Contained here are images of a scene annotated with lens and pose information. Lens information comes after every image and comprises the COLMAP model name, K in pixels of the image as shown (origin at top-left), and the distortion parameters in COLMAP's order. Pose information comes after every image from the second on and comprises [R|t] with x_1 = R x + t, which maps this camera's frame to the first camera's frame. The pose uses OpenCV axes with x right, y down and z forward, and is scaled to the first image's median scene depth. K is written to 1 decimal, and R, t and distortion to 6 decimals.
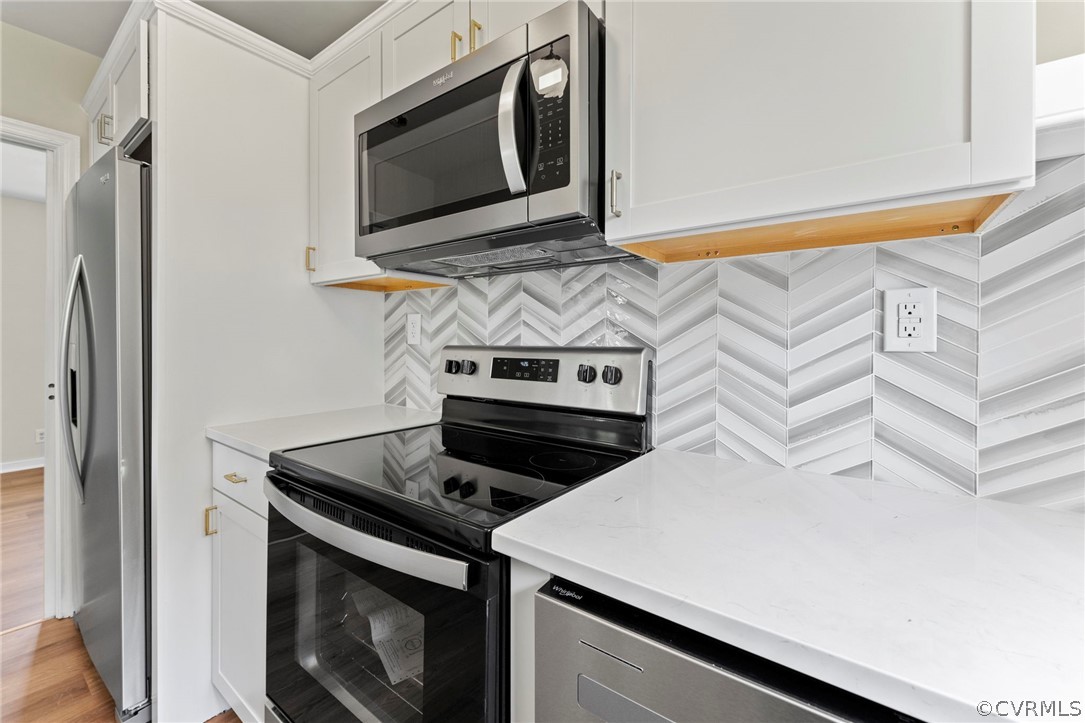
lens RADIAL K [[441.7, 0, 537.9], [0, 441.7, 344.1], [0, 0, 1]] dist [0.001031, 0.000060]
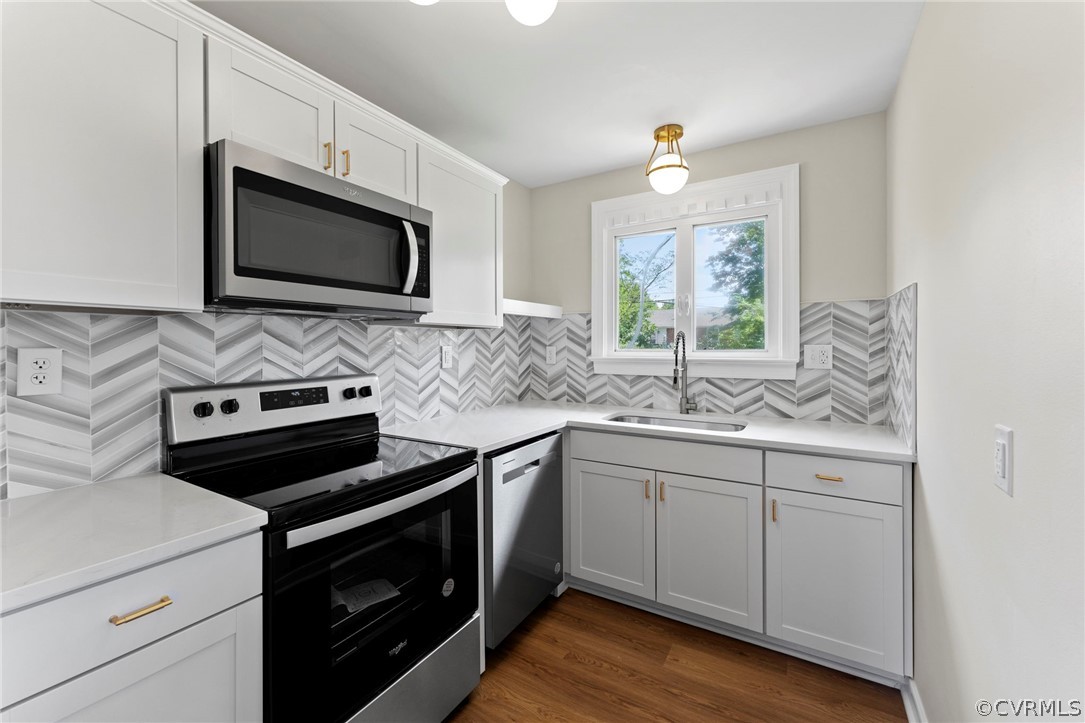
lens RADIAL K [[441.7, 0, 537.9], [0, 441.7, 344.1], [0, 0, 1]] dist [0.001031, 0.000060]
pose [[-0.088981, -0.003822, 0.996026, -1.314008], [0.010622, 0.999932, 0.004786, -0.092359], [-0.995977, 0.011006, -0.088935, 0.426978]]
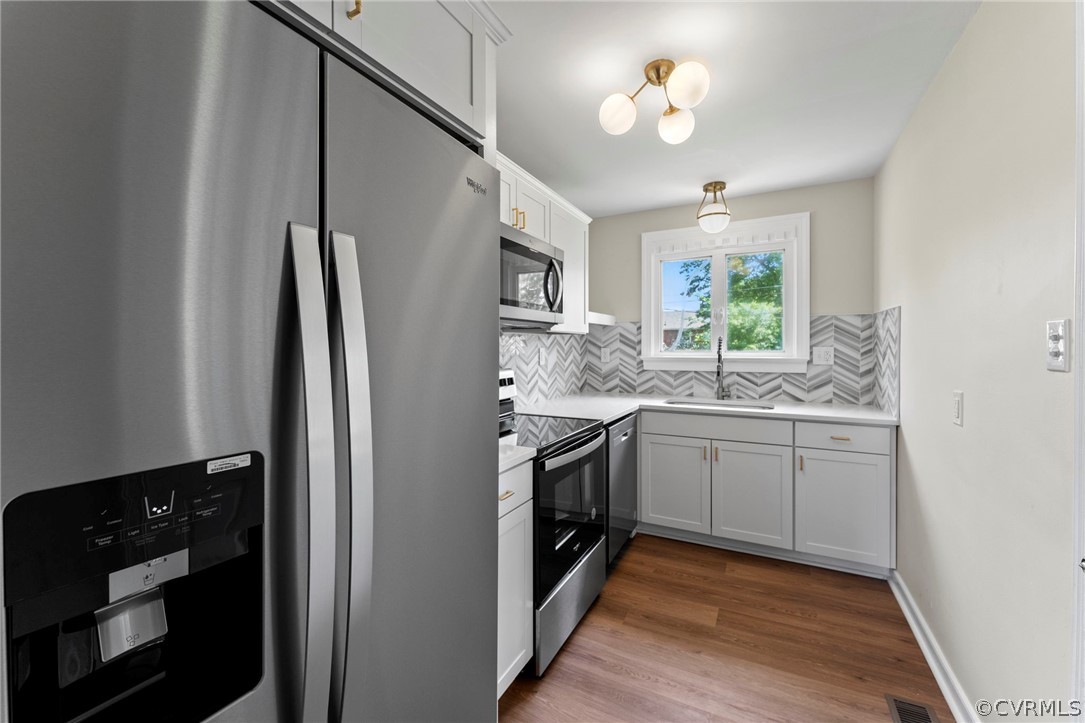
lens RADIAL K [[437.3, 0, 532.9], [0, 437.3, 348.0], [0, 0, 1]] dist [-0.000506, -0.000031]
pose [[-0.141867, -0.009440, 0.989841, -1.751822], [0.010192, 0.999888, 0.010997, -0.104513], [-0.989833, 0.011648, -0.141755, 1.016482]]
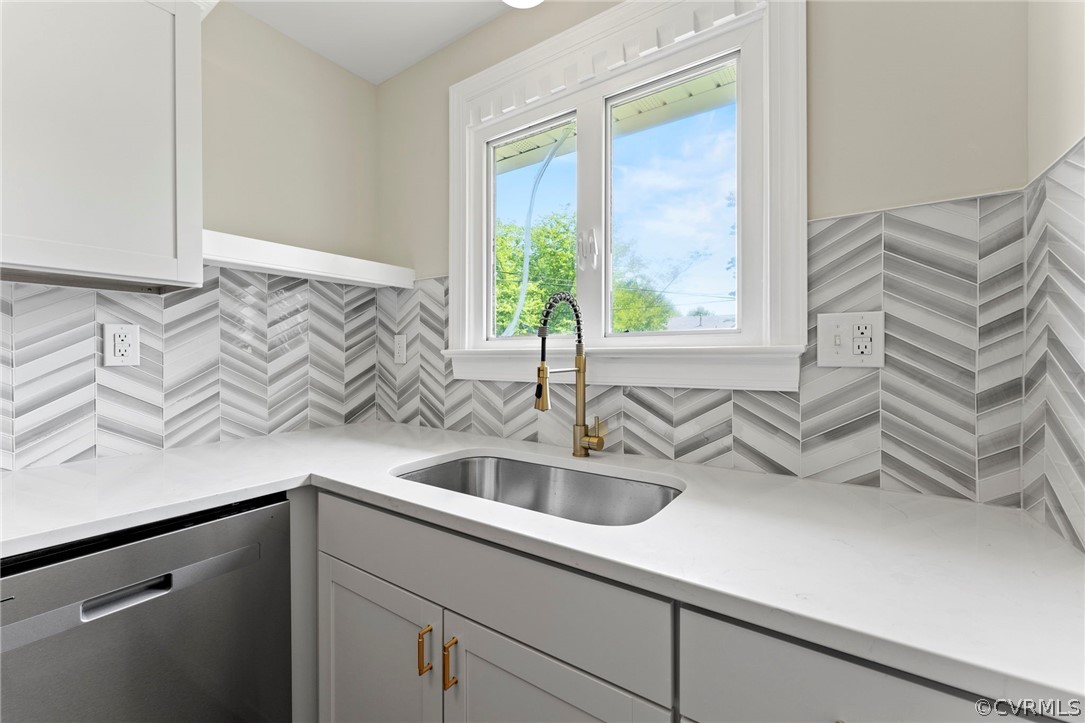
lens RADIAL K [[443.2, 0, 535.3], [0, 443.2, 353.4], [0, 0, 1]] dist [0.000887, -0.000055]
pose [[-0.030920, -0.003366, 0.999516, -0.460607], [0.010939, 0.999933, 0.003706, -0.009850], [-0.999462, 0.011048, -0.030881, -0.234415]]
